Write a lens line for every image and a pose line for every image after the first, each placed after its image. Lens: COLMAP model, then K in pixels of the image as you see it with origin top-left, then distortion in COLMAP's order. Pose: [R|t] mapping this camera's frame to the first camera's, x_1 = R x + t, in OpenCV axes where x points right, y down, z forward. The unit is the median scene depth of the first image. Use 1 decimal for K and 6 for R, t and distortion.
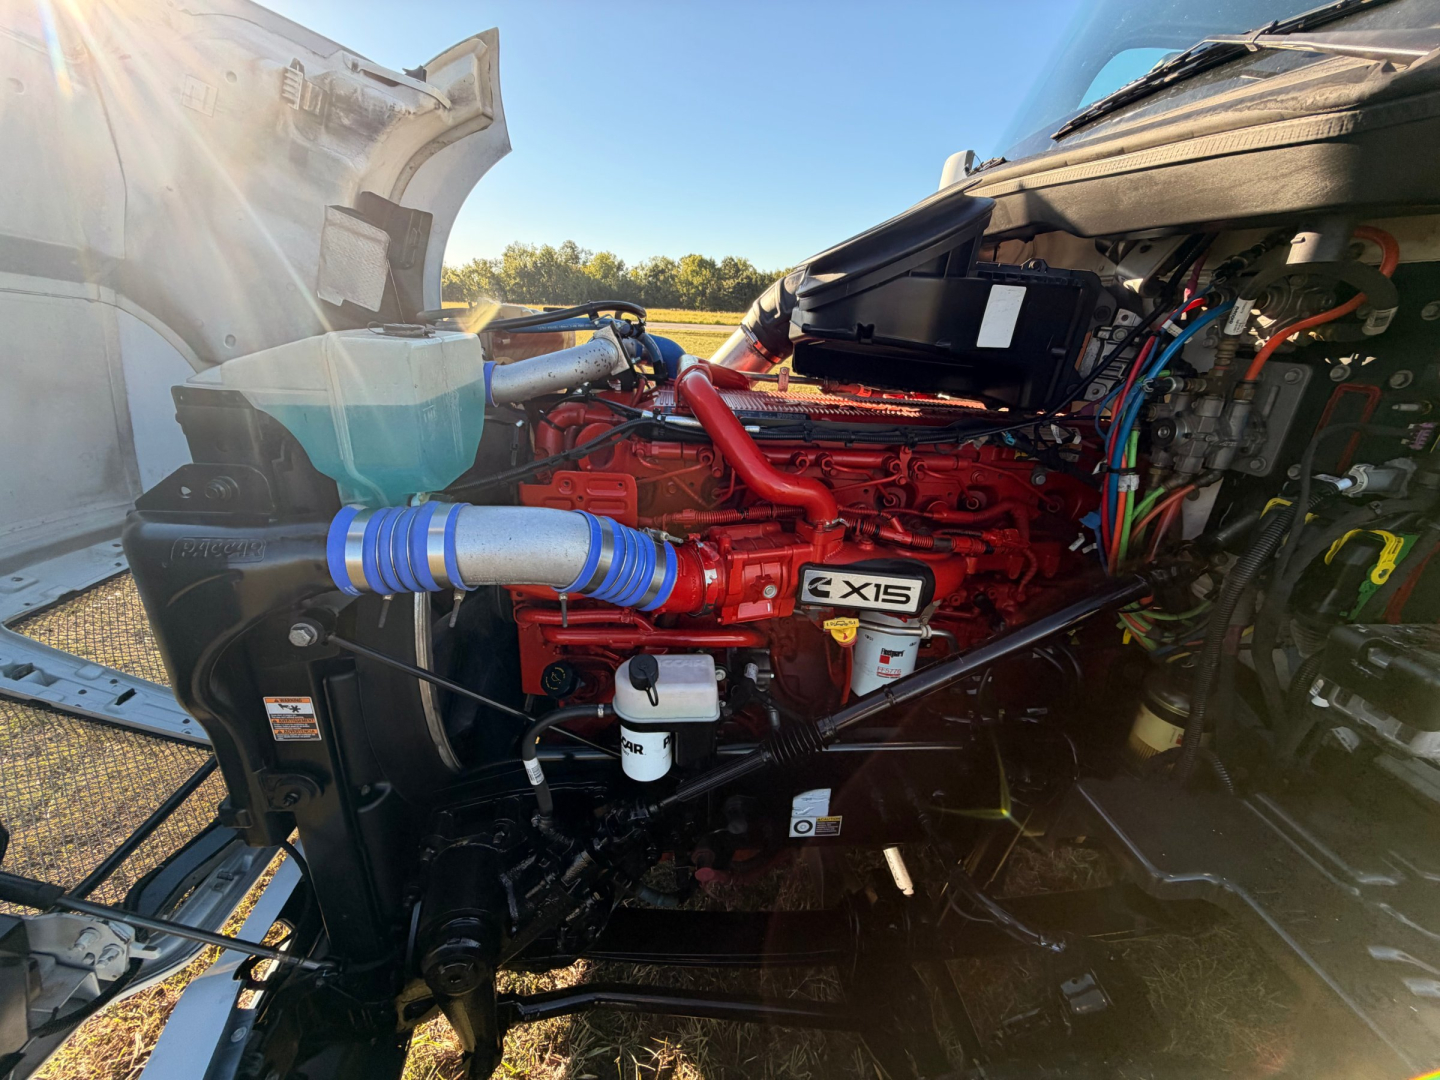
lens RADIAL K [[569.9, 0, 720.0], [0, 569.9, 540.0], [0, 0, 1]] dist [-0.000369, 0.000229]
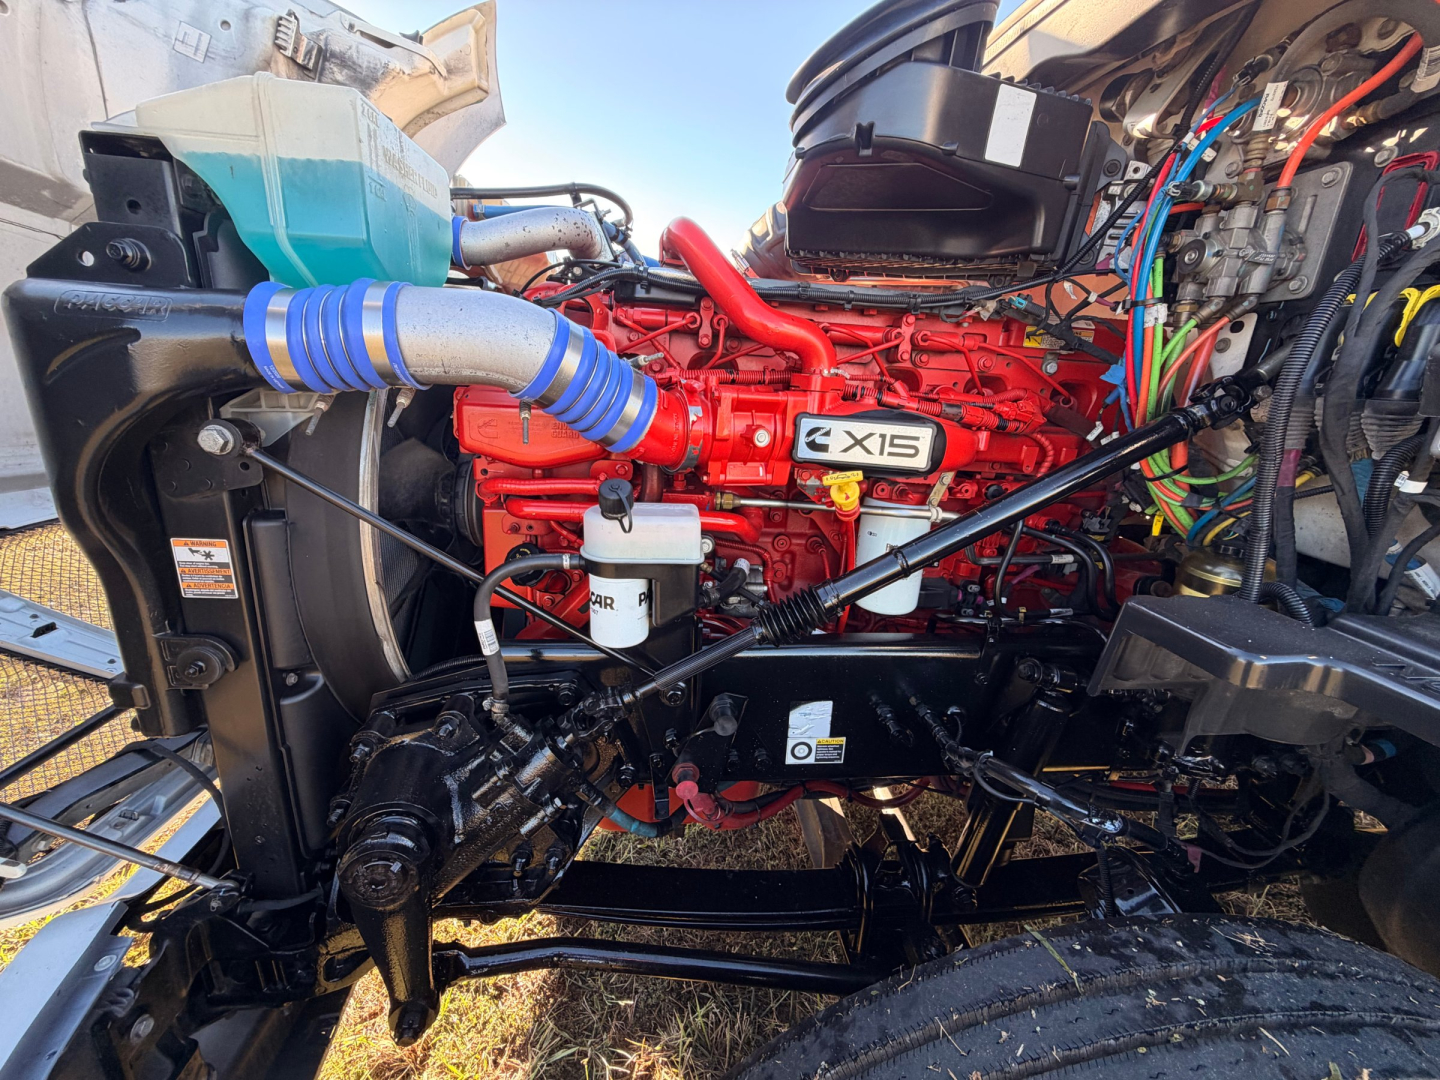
lens RADIAL K [[569.9, 0, 720.0], [0, 569.9, 540.0], [0, 0, 1]] dist [-0.000369, 0.000229]
pose [[0.999930, 0.004252, 0.011051, 0.012352], [-0.003255, 0.996052, -0.088713, 0.315626], [-0.011385, 0.088671, 0.995996, 0.124614]]
